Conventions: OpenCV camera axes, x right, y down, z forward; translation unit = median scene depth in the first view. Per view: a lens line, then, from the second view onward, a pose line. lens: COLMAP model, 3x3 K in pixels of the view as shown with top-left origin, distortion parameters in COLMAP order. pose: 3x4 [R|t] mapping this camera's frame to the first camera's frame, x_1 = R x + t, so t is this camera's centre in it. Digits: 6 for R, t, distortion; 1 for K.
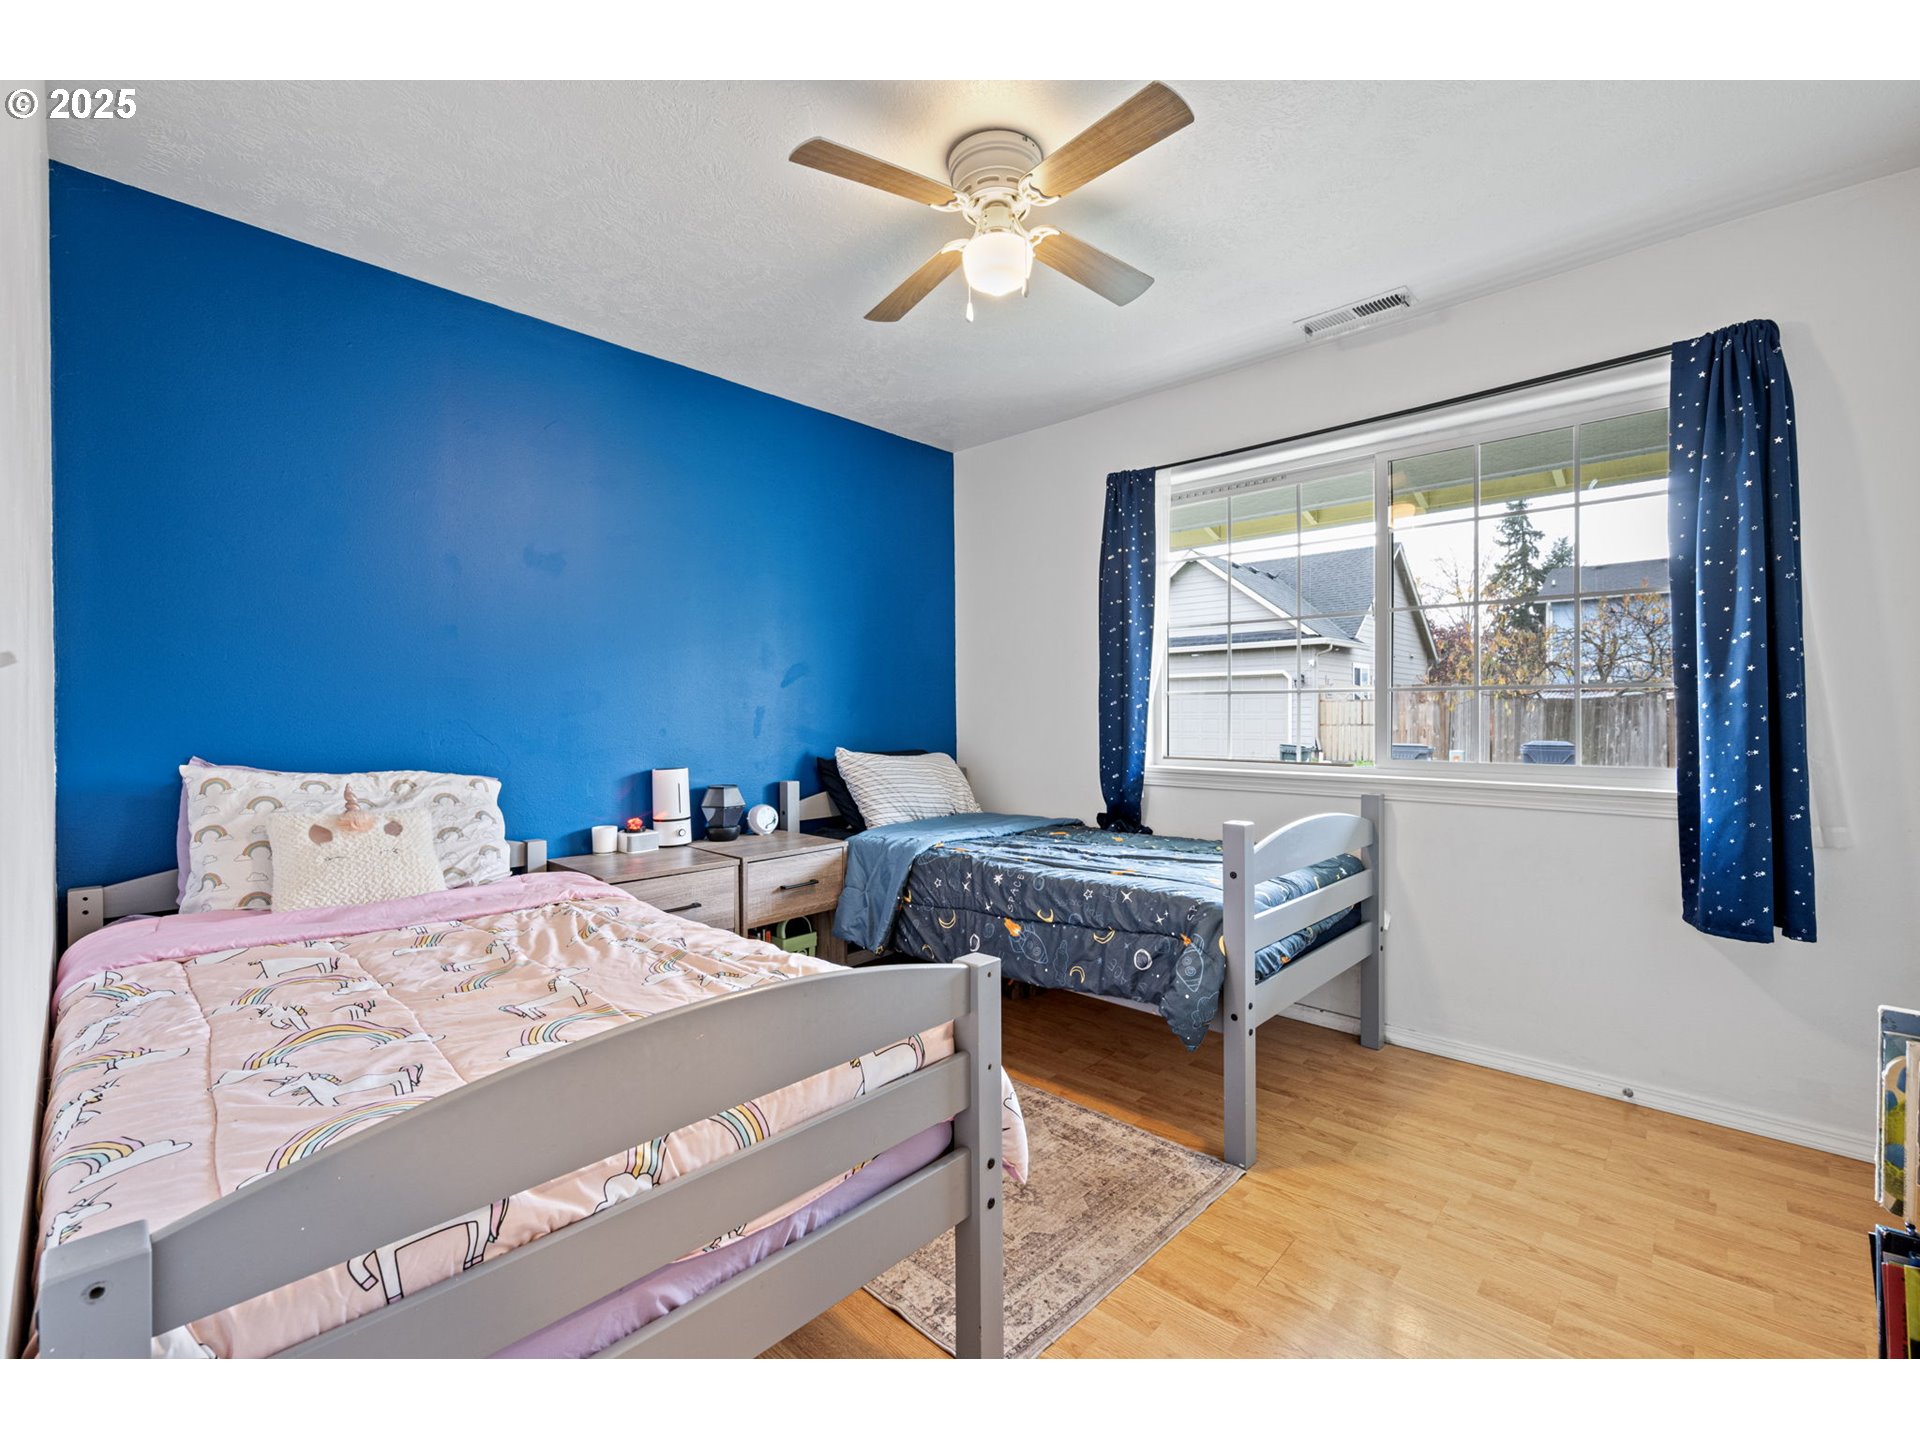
lens RADIAL K [[870.3, 0, 926.2], [0, 870.3, 716.3], [0, 0, 1]] dist [-0.001152, -0.000283]
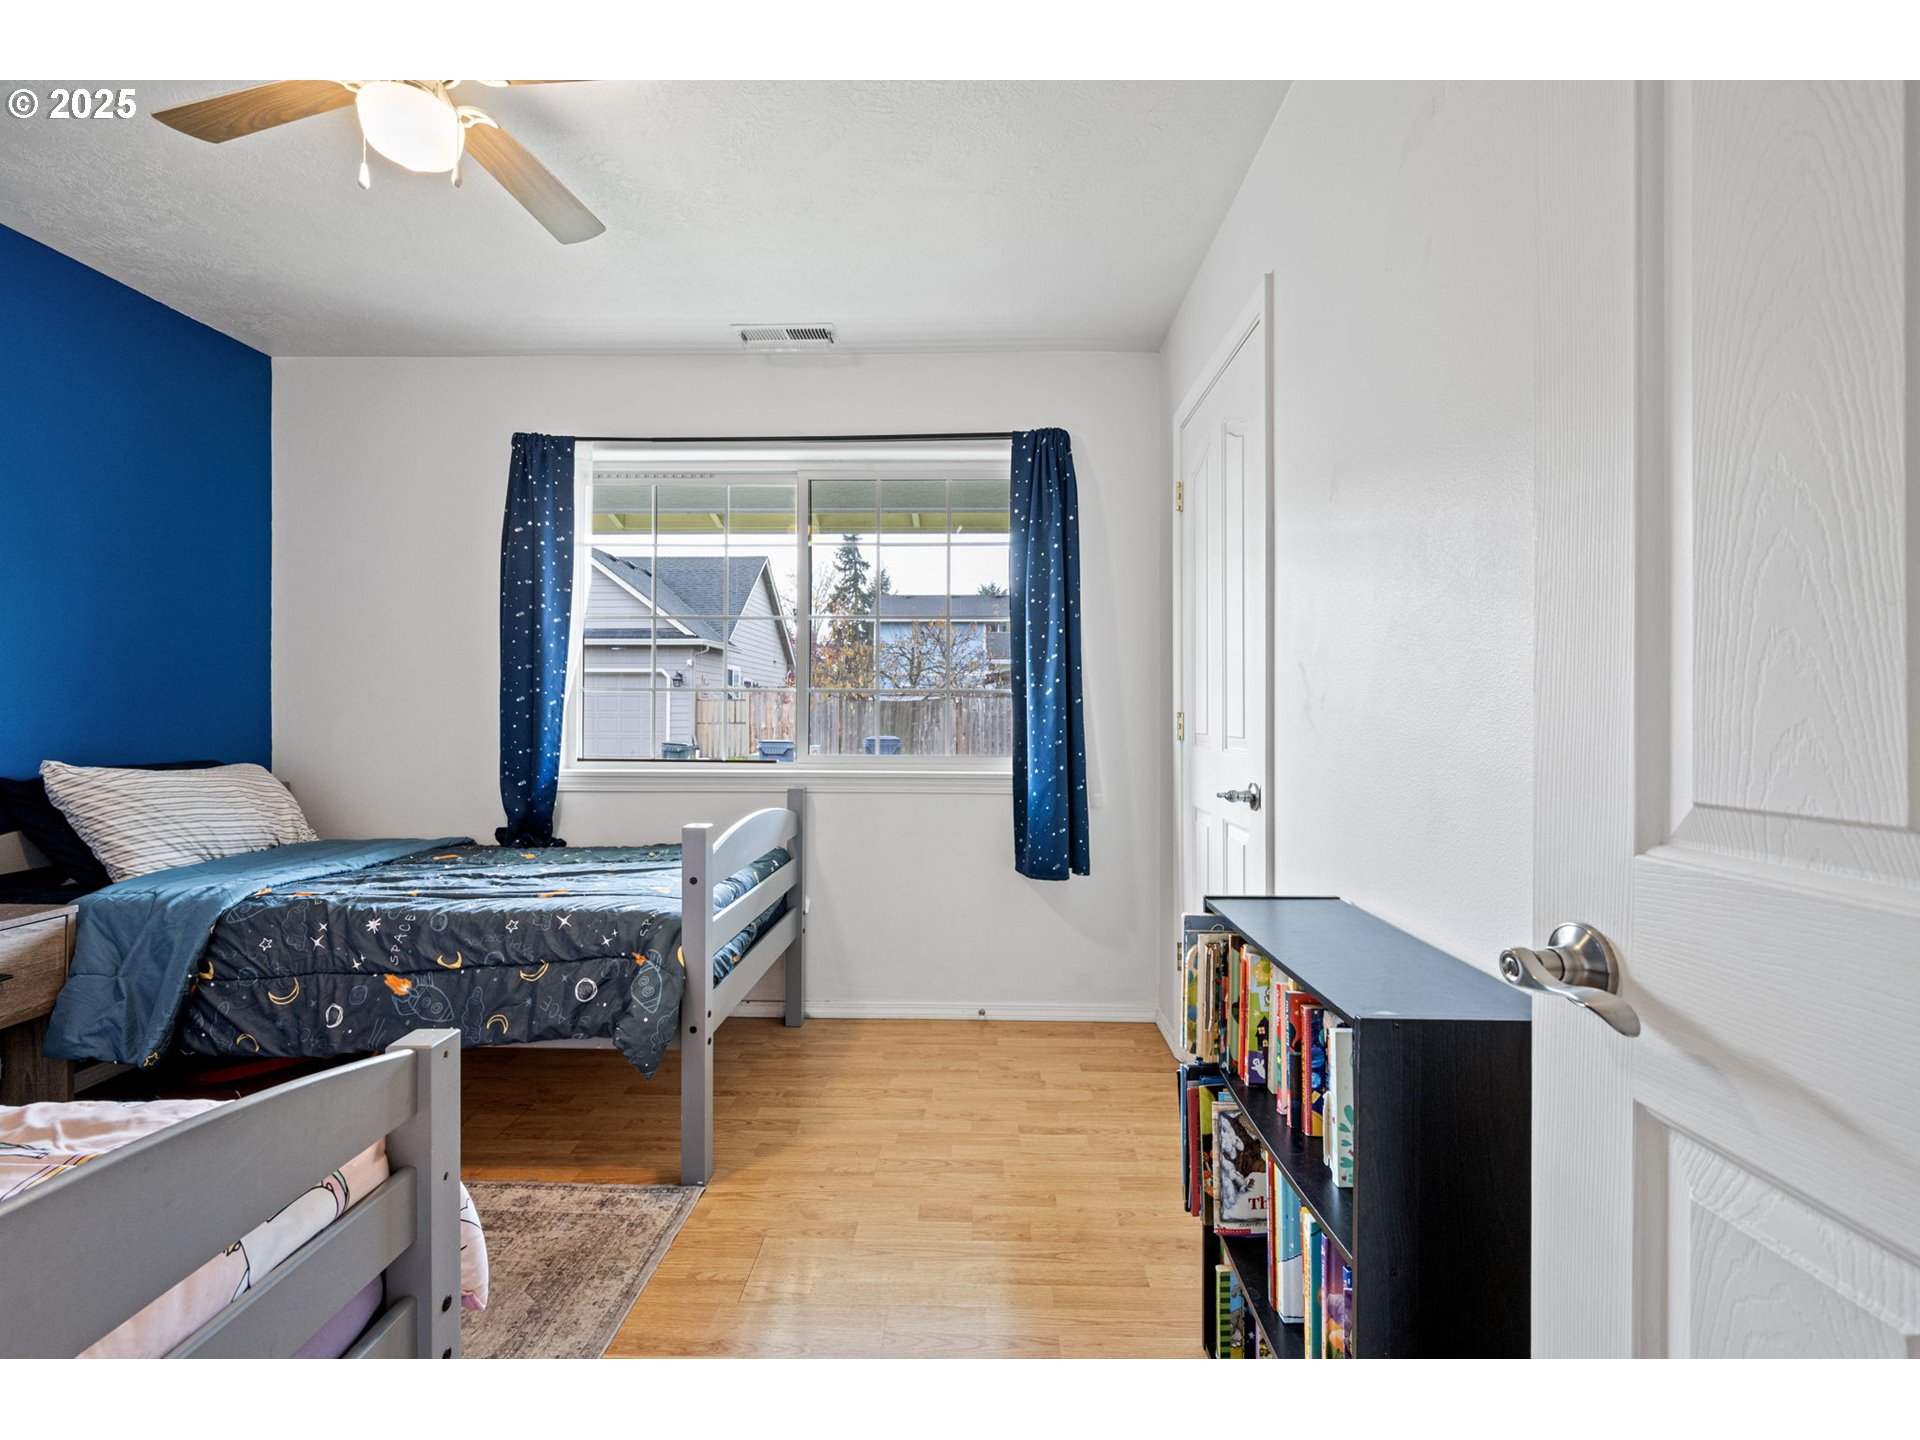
lens RADIAL K [[870.3, 0, 965.5], [0, 870.3, 708.2], [0, 0, 1]] dist [-0.001152, -0.000283]
pose [[0.716753, 0.008734, 0.697272, -0.089937], [-0.003316, 0.999953, -0.009116, 0.000776], [-0.697319, 0.004222, 0.716748, 0.094801]]
